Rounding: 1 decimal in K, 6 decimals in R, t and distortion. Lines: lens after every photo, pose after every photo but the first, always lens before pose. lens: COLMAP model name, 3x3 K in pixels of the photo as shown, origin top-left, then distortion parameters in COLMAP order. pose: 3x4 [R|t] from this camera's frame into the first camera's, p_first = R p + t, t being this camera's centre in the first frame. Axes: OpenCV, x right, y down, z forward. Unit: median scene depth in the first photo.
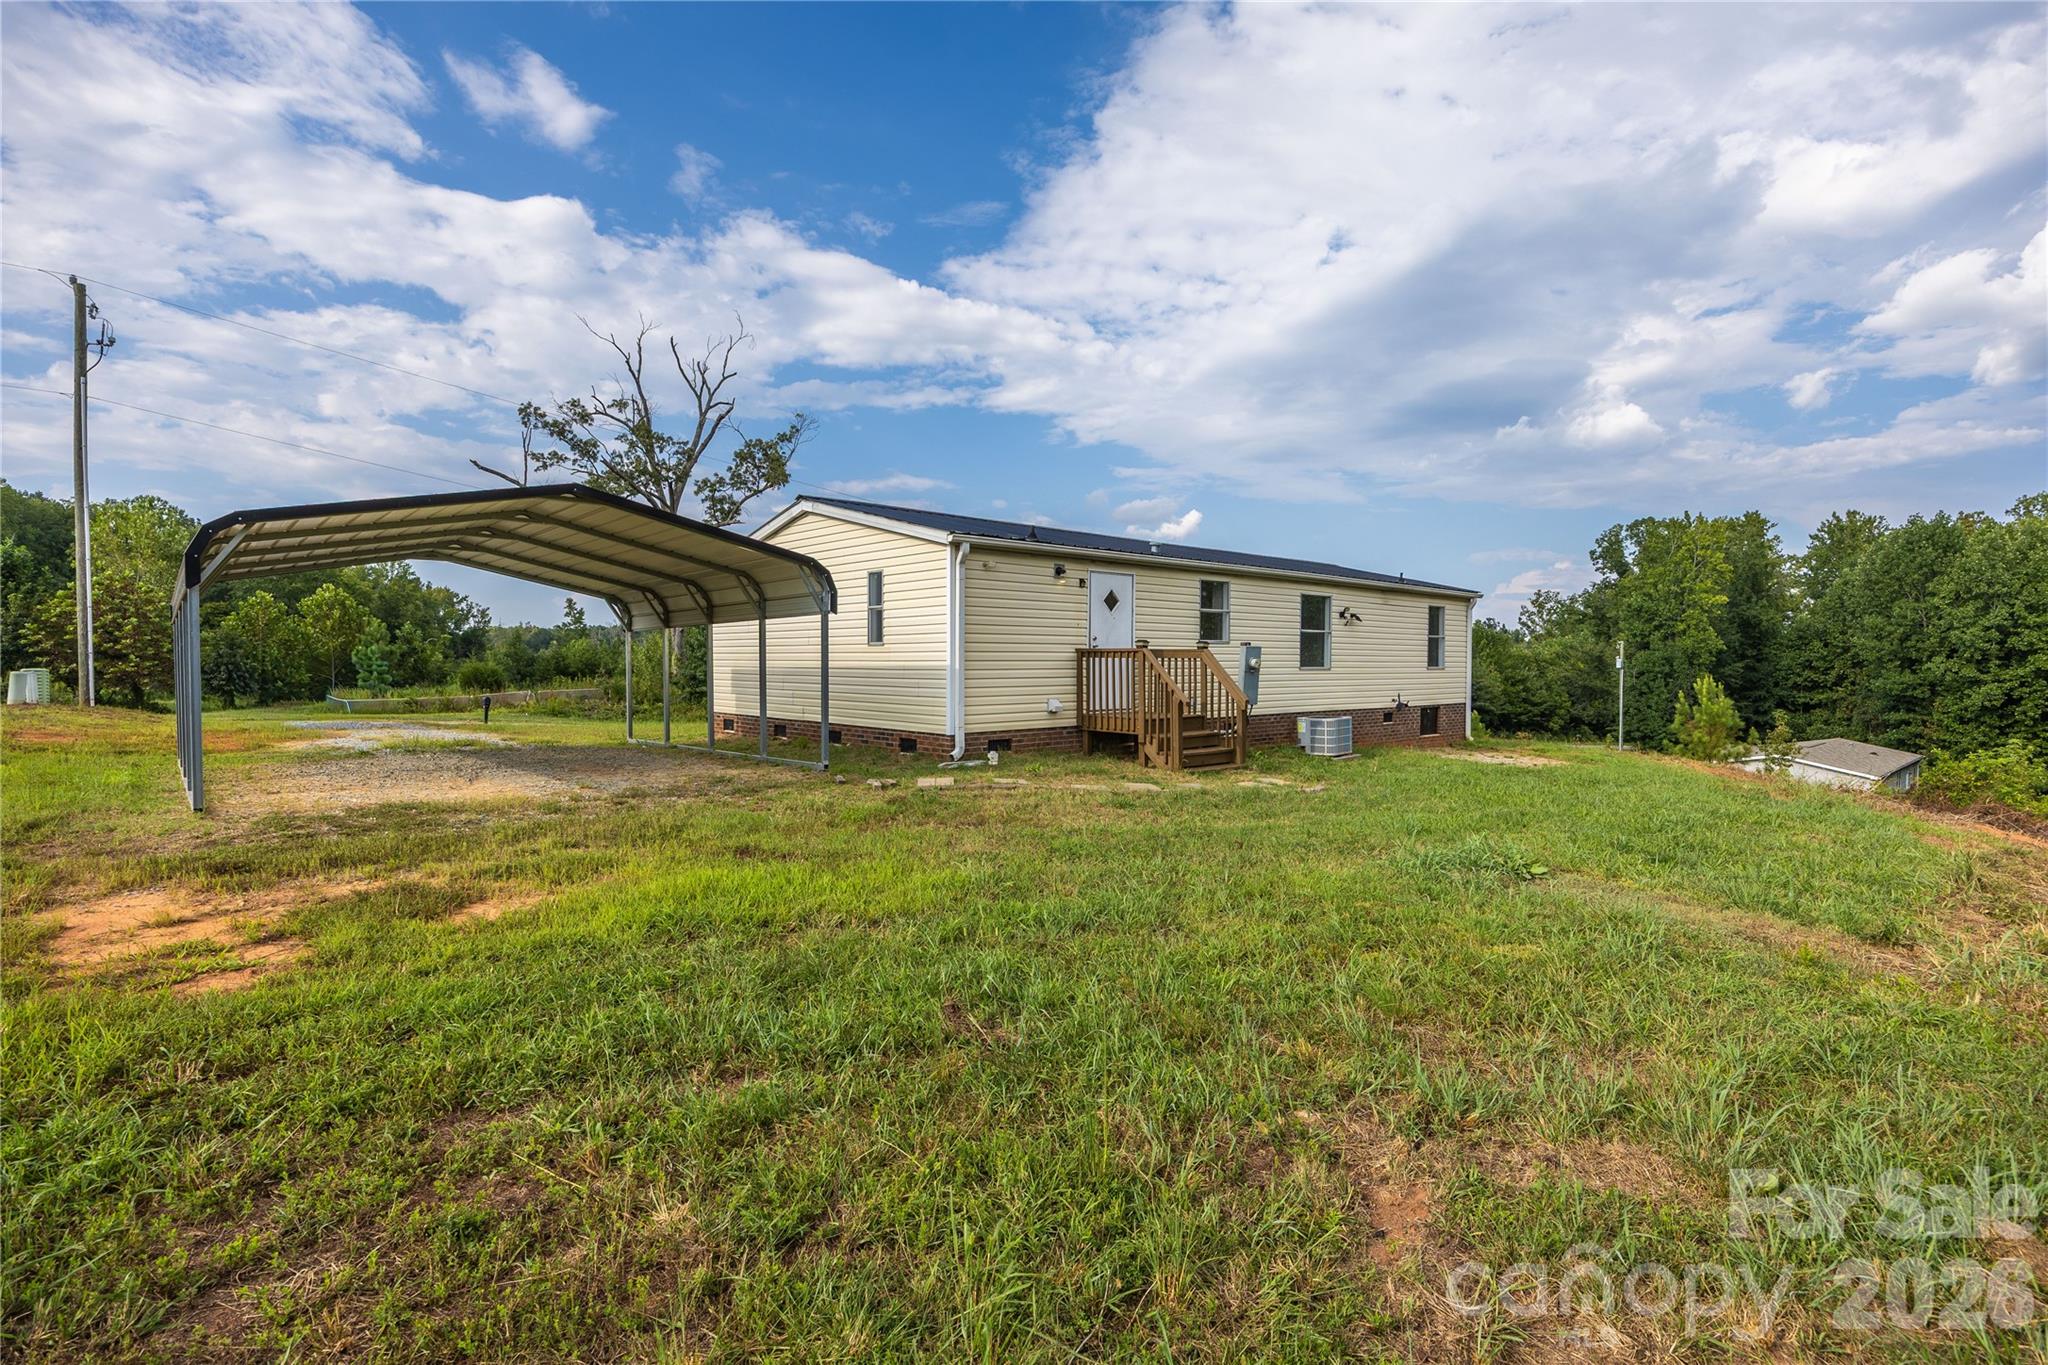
lens RADIAL K [[973.4, 0, 1014.6], [0, 973.4, 693.6], [0, 0, 1]] dist [-0.018900, -0.001733]
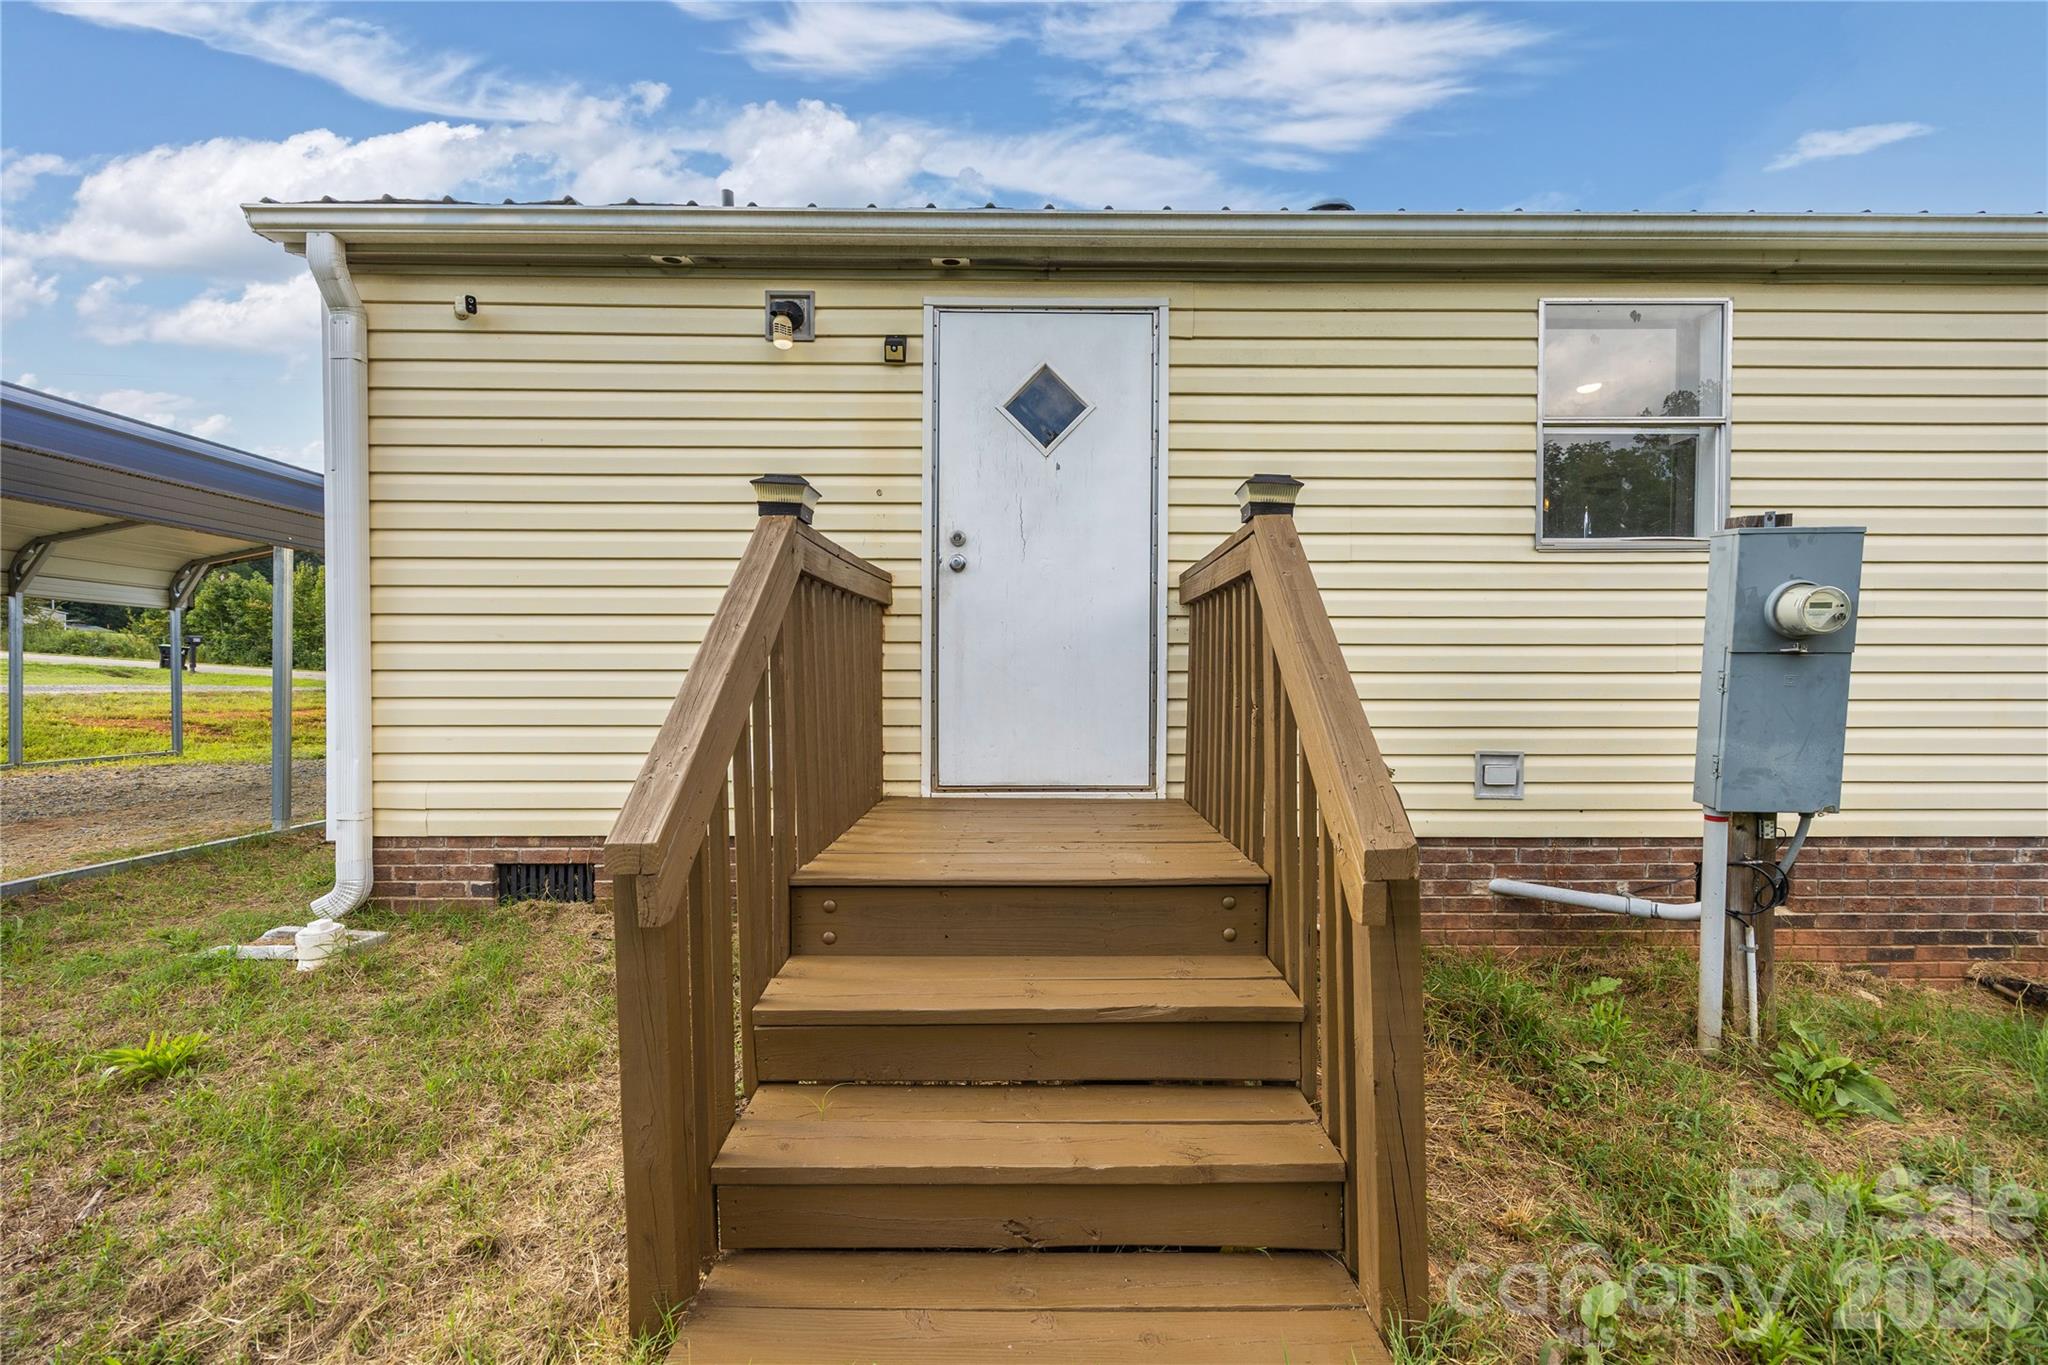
lens RADIAL K [[794.6, 0, 1017.5], [0, 794.6, 680.2], [0, 0, 1]] dist [-0.003957, 0.000058]
pose [[0.753772, 0.003069, -0.657129, 0.251309], [-0.024378, 0.999431, -0.023295, -0.009424], [0.656684, 0.033579, 0.753418, 0.836102]]
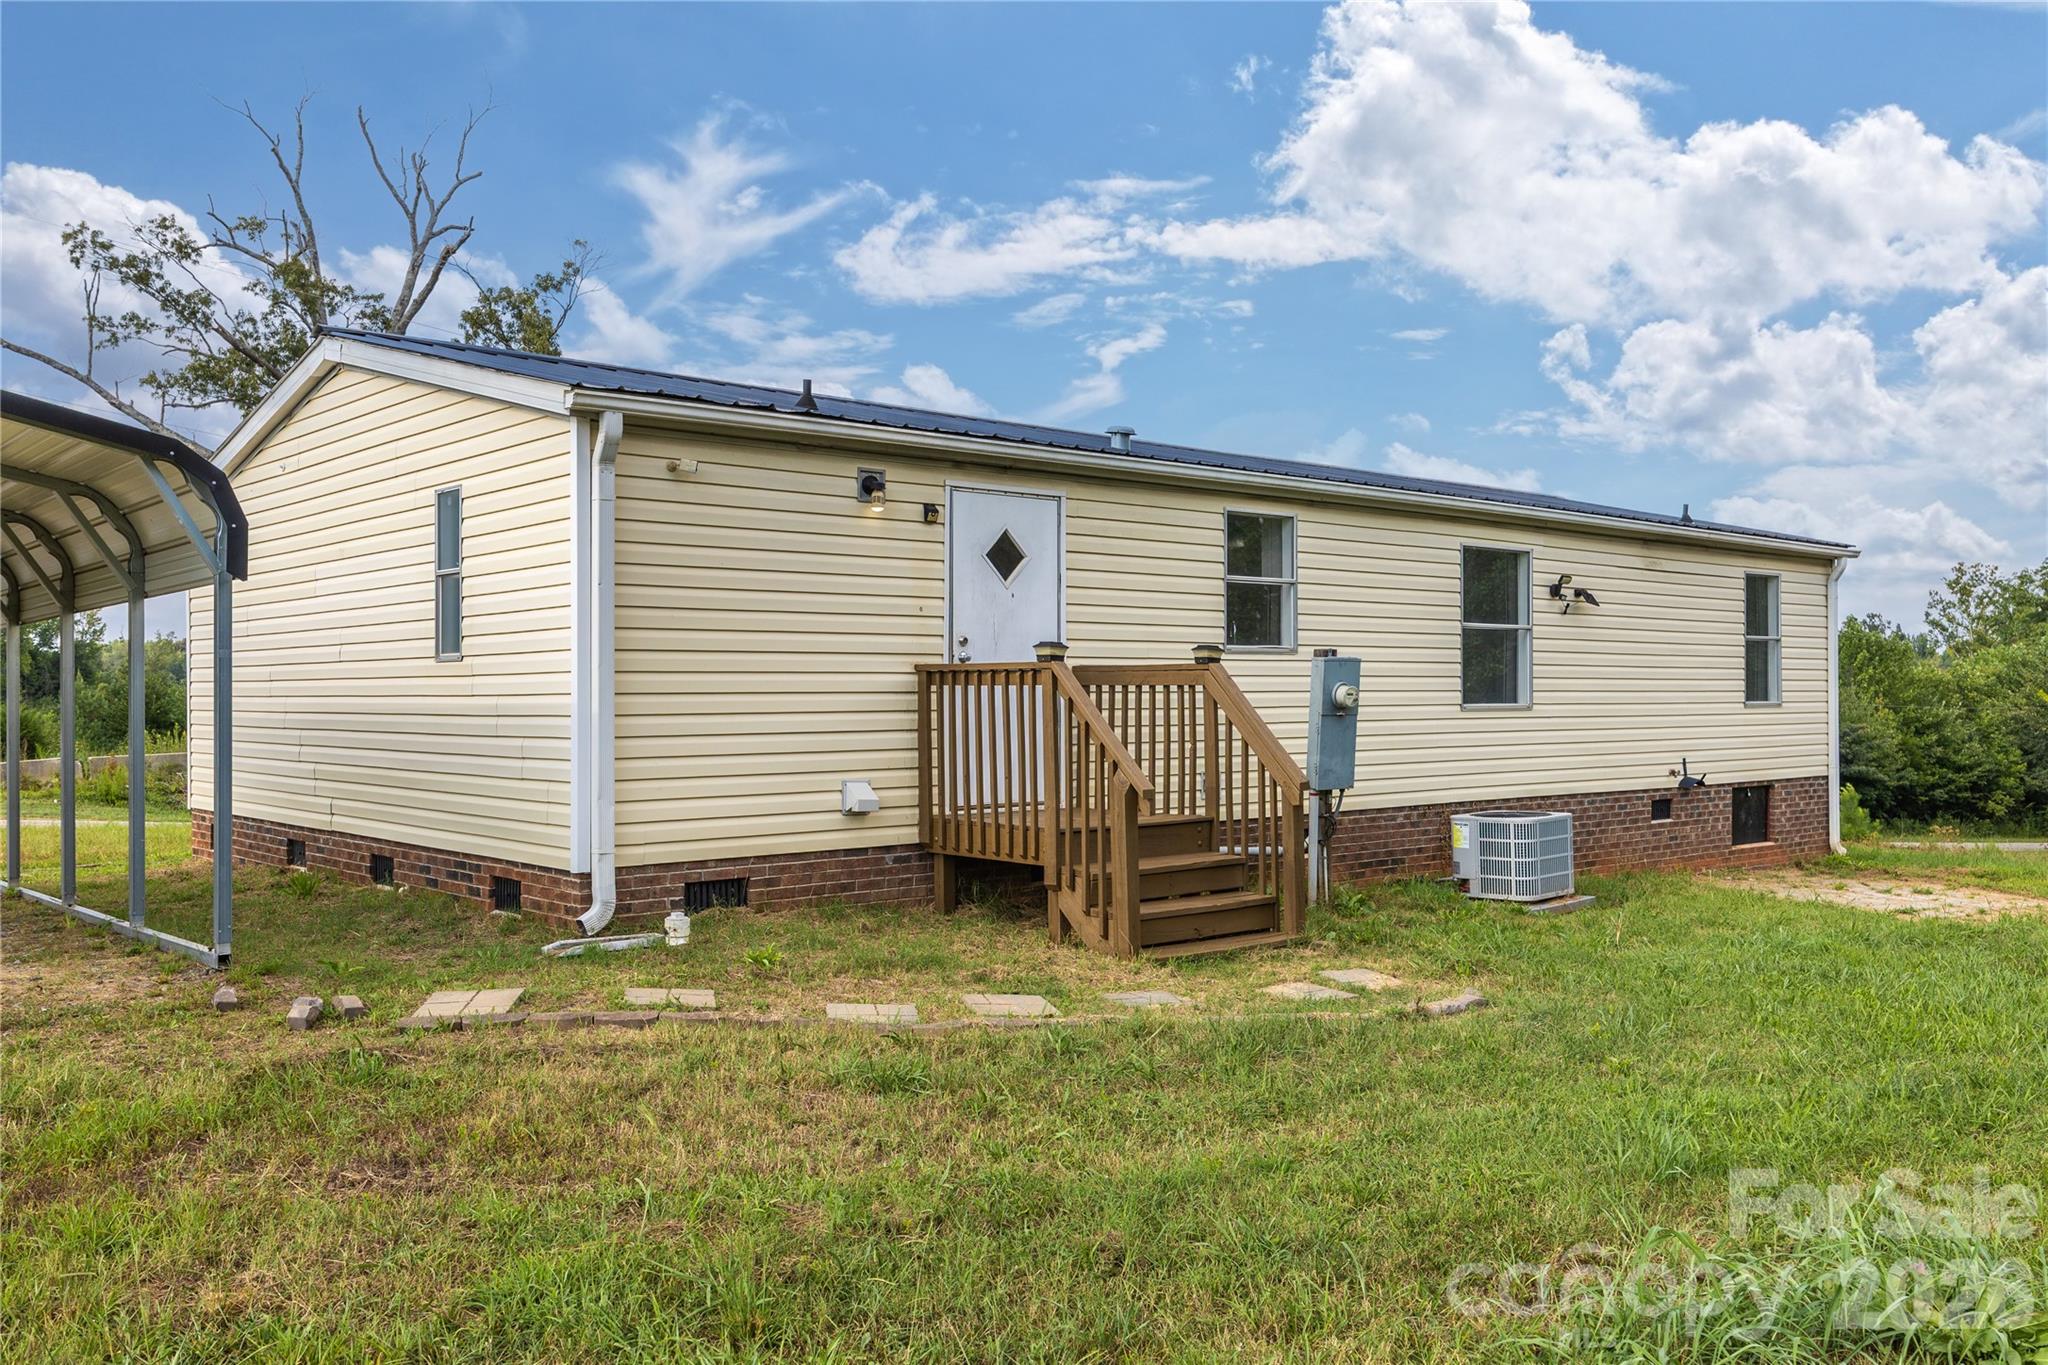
lens RADIAL K [[1722.3, 0, 1026.8], [0, 1722.3, 688.0], [0, 0, 1]] dist [-0.000185, -0.003568]
pose [[0.999977, -0.006579, -0.001763, 0.111884], [0.006507, 0.999245, -0.038291, -0.006027], [0.002014, 0.038279, 0.999265, 0.230997]]
